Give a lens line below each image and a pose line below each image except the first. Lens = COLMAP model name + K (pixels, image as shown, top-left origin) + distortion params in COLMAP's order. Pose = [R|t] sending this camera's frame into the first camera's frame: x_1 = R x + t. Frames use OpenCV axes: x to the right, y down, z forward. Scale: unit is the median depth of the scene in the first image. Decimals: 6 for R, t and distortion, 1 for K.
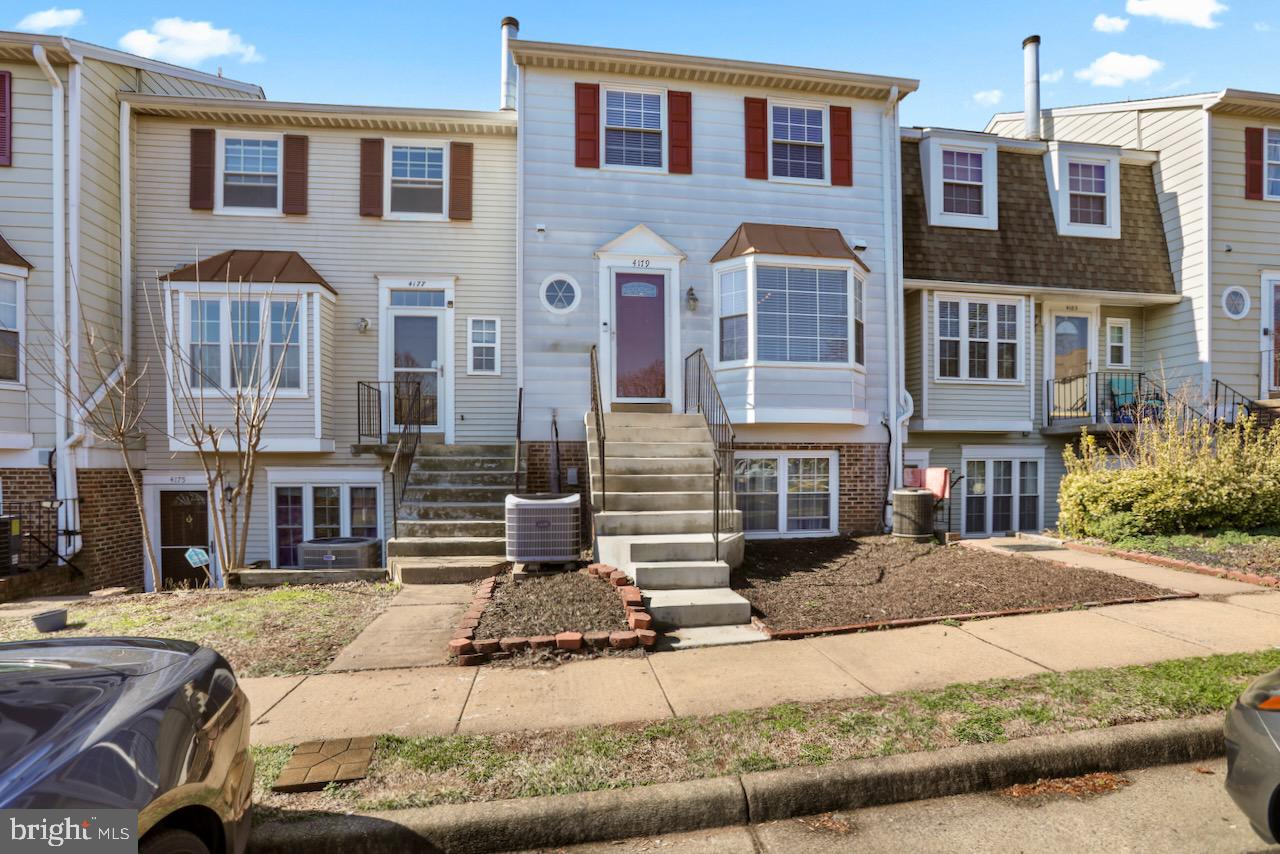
lens RADIAL K [[600.6, 0, 640.0], [0, 600.6, 427.0], [0, 0, 1]] dist [-0.066815, 0.026189]
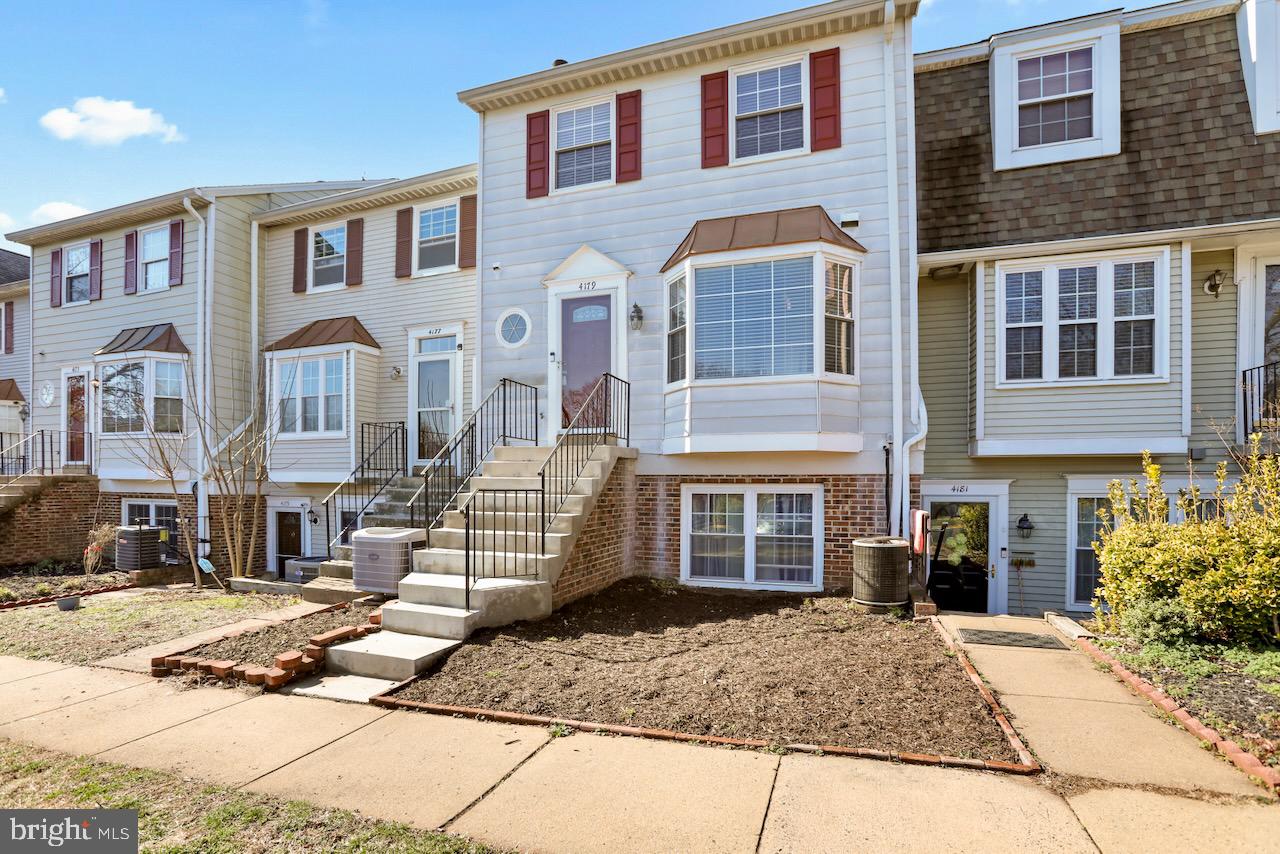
lens RADIAL K [[601.0, 0, 641.3], [0, 601.0, 447.1], [0, 0, 1]] dist [-0.059018, 0.020586]
pose [[0.889318, -0.021199, -0.456799, 0.487832], [0.021594, 0.999757, -0.004357, -0.011491], [0.456780, -0.005989, 0.889559, 0.185439]]
